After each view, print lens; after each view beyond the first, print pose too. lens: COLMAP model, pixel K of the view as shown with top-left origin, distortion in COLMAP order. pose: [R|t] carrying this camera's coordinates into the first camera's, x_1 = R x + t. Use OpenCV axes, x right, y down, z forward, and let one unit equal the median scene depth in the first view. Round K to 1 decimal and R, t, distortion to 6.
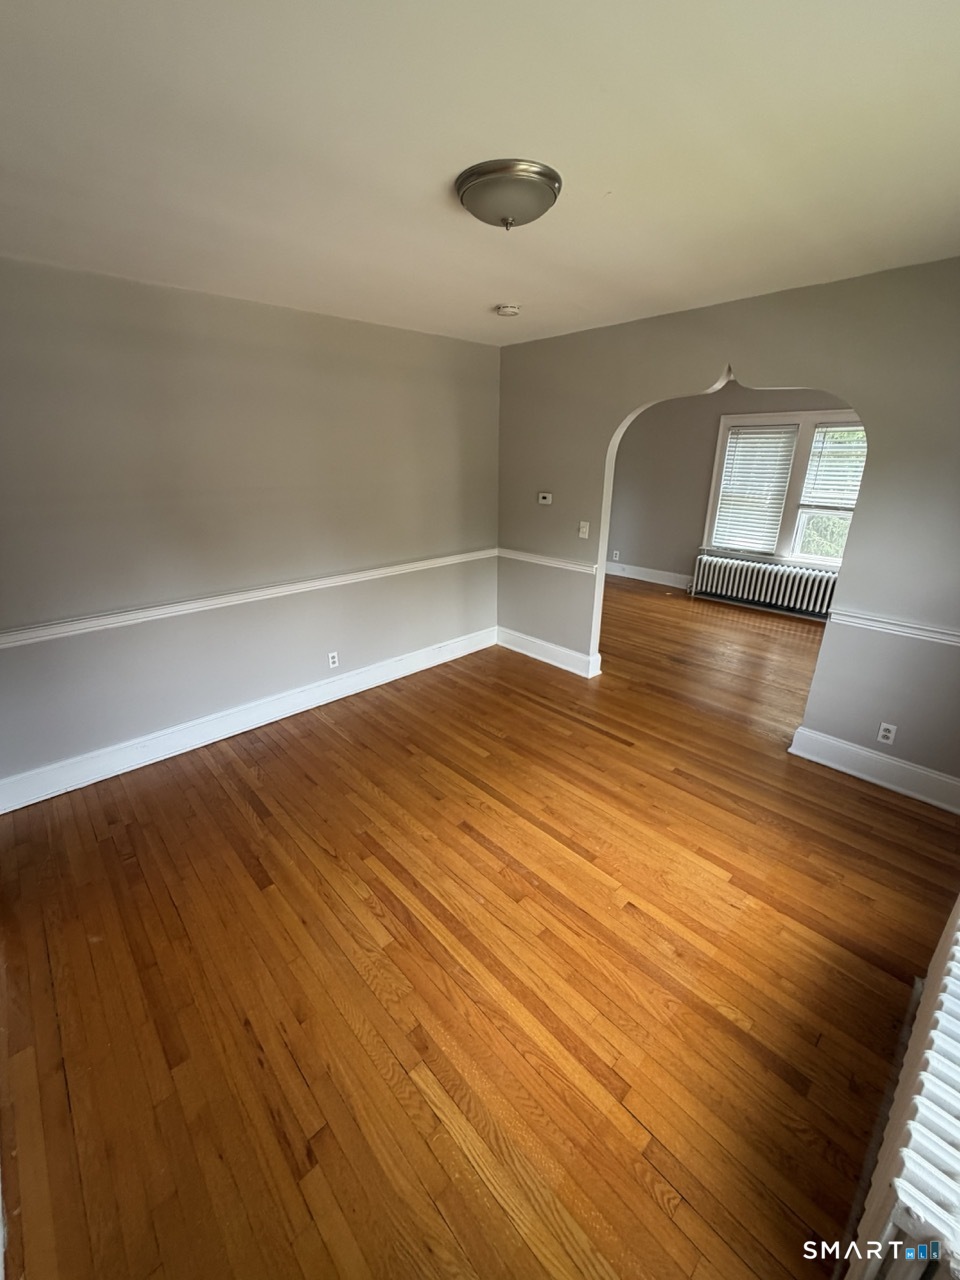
lens RADIAL K [[508.4, 0, 481.1], [0, 508.4, 639.4], [0, 0, 1]] dist [-0.000018, -0.000138]
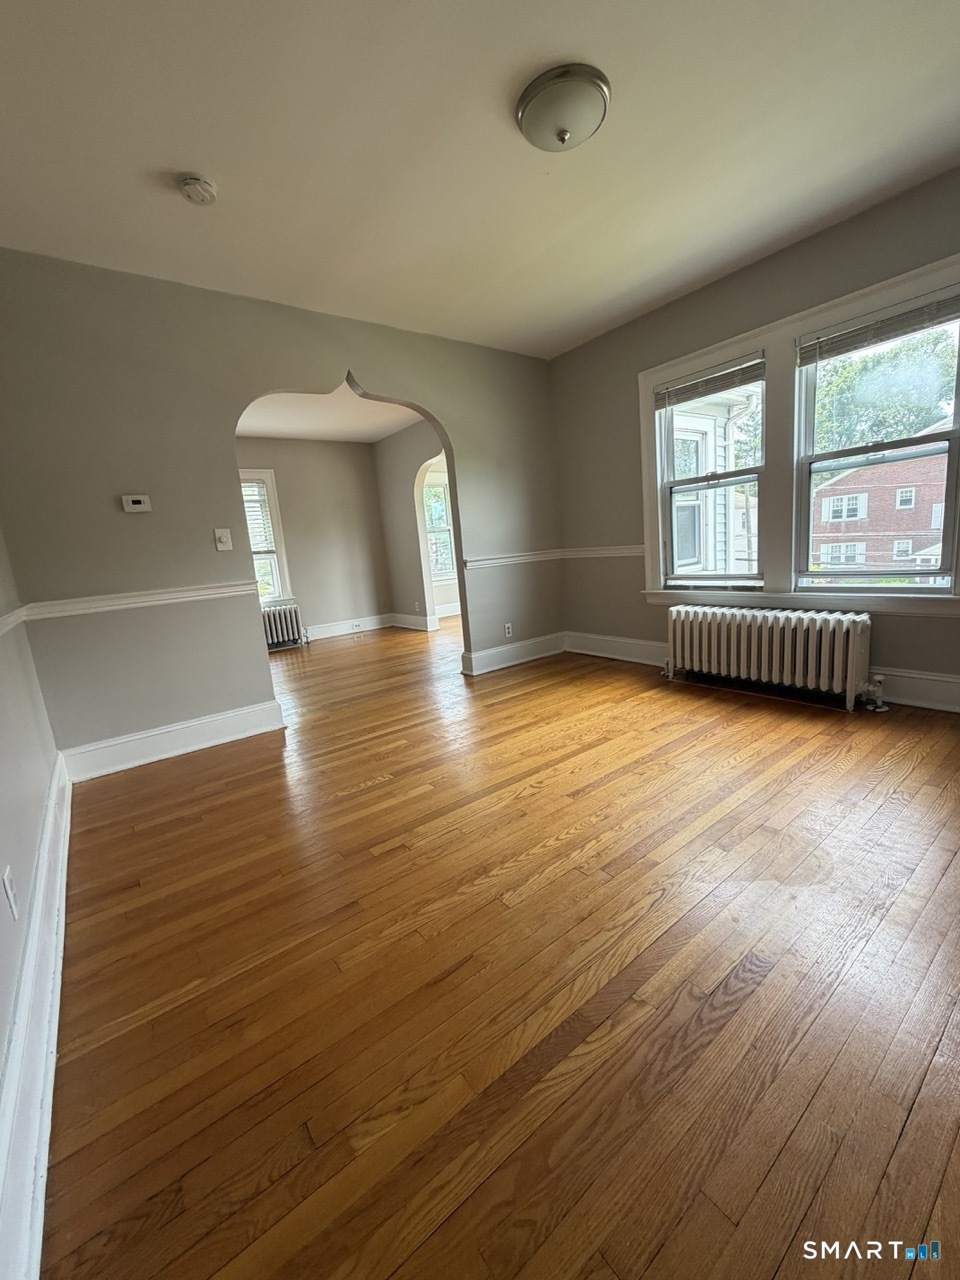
lens RADIAL K [[508.4, 0, 481.1], [0, 508.4, 639.4], [0, 0, 1]] dist [-0.000018, -0.000138]
pose [[0.095948, -0.187484, 0.977570, -0.785449], [0.420829, 0.897653, 0.130852, -0.030509], [-0.902051, 0.398835, 0.165027, 0.877420]]
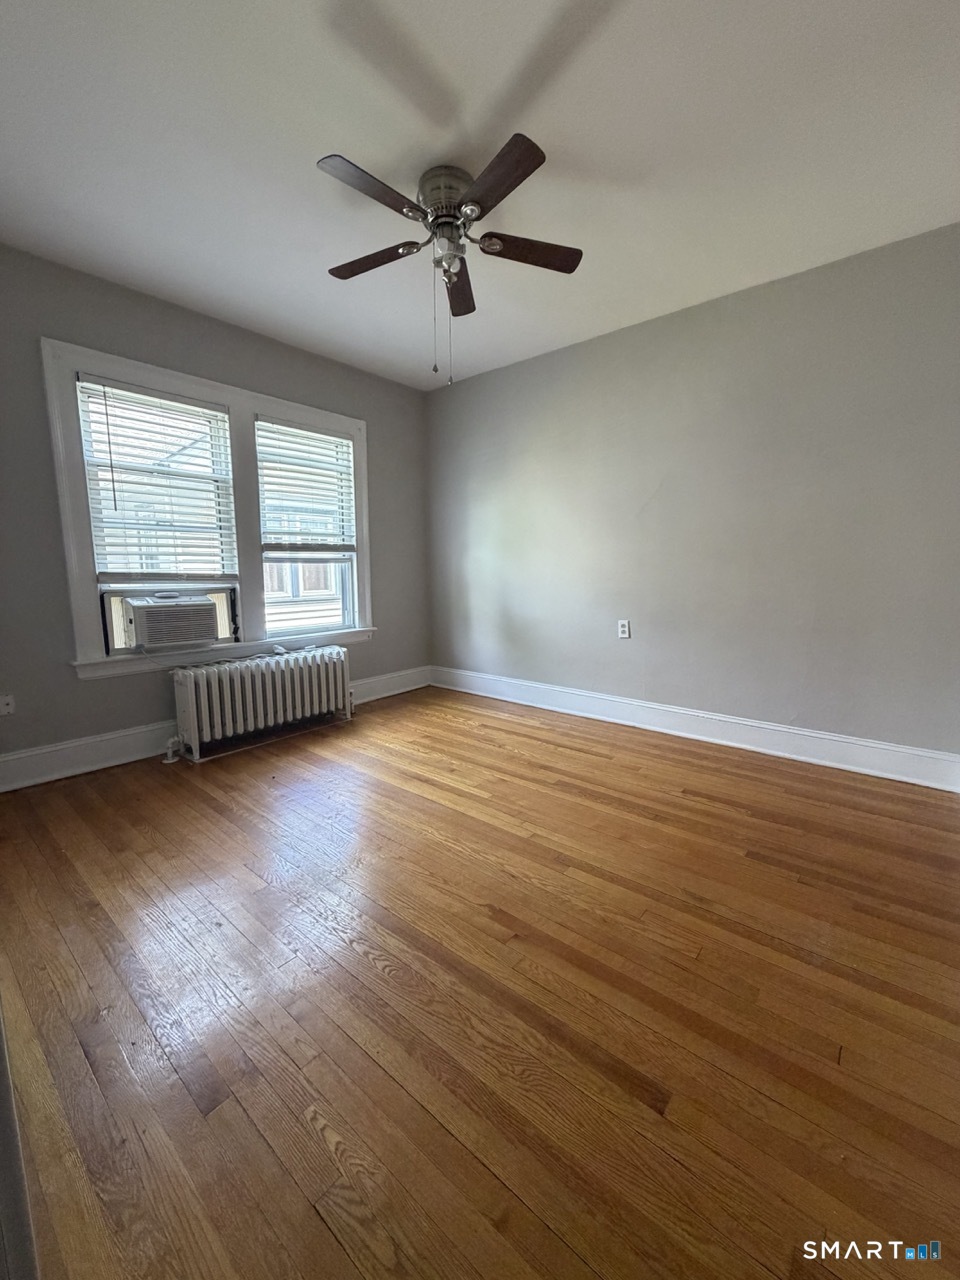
lens RADIAL K [[508.4, 0, 481.1], [0, 508.4, 639.4], [0, 0, 1]] dist [-0.000018, -0.000138]
pose [[-0.992135, 0.025427, -0.122561, 0.087964], [-0.035430, 0.882060, 0.469804, -0.297137], [0.120051, 0.470451, -0.874221, 1.581446]]
